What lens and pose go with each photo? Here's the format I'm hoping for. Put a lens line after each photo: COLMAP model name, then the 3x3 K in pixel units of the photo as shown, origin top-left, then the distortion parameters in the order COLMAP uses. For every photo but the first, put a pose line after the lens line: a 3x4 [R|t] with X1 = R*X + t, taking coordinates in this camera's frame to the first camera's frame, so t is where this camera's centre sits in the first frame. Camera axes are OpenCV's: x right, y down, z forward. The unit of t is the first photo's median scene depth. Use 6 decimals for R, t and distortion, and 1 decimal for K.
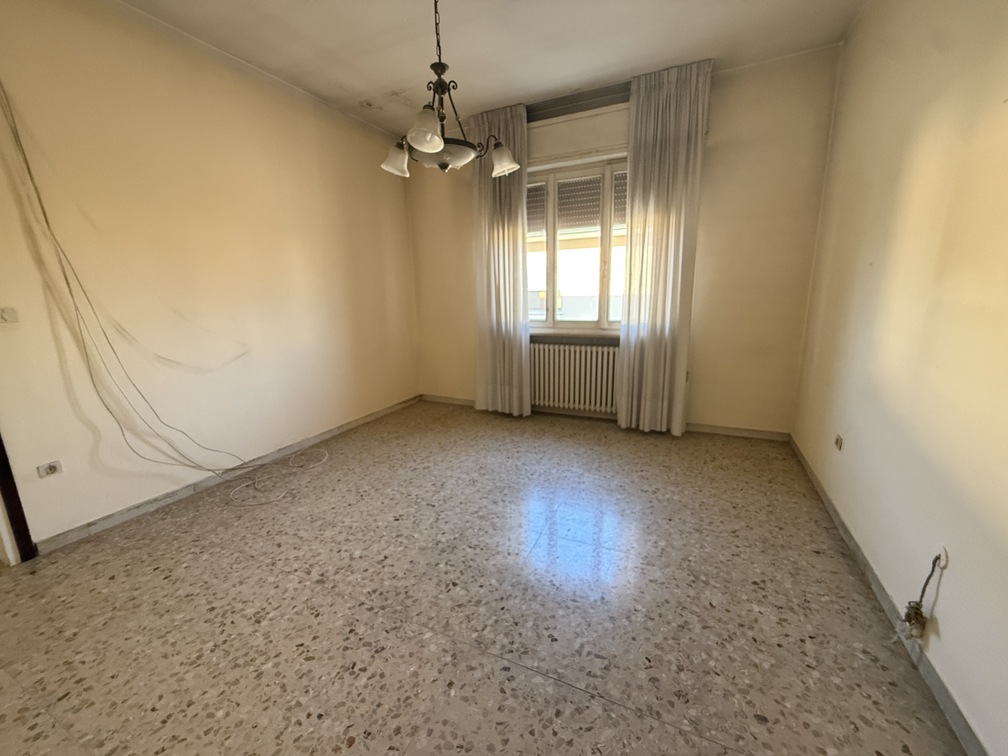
lens RADIAL K [[400.2, 0, 500.1], [0, 400.2, 377.5], [0, 0, 1]] dist [0.000031, 0.000105]
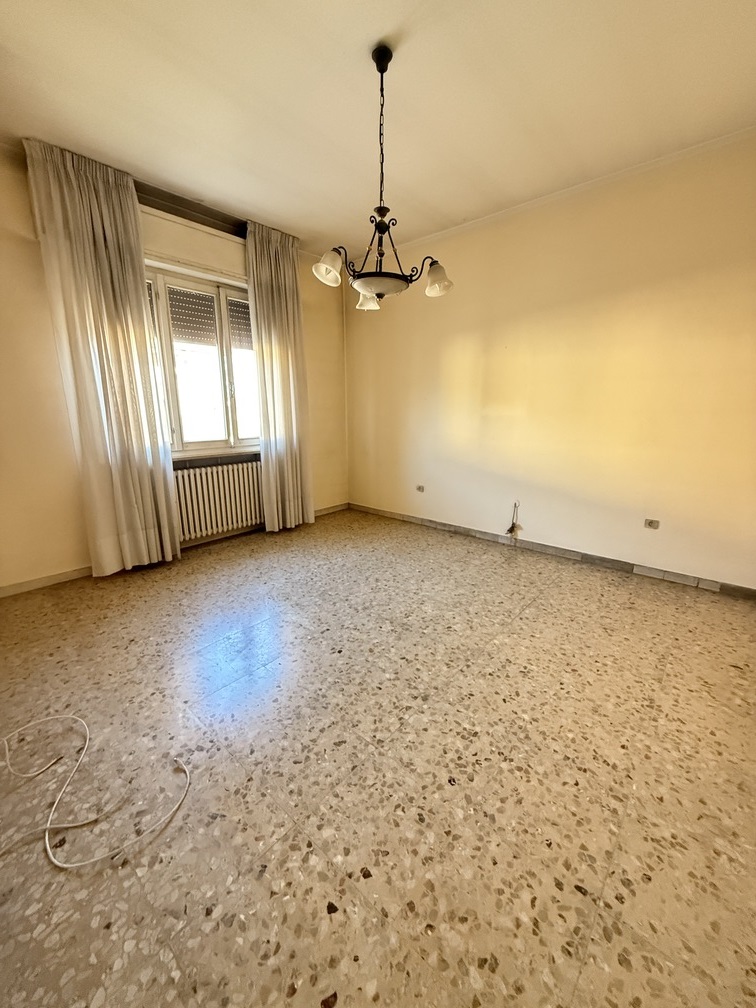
lens RADIAL K [[400.2, 0, 377.2], [0, 400.2, 498.5], [0, 0, 1]] dist [0.000031, 0.000105]
pose [[0.278470, -0.189617, 0.941541, -1.046211], [0.200005, 0.970275, 0.136251, -0.097333], [-0.939390, 0.150371, 0.308117, 0.585195]]
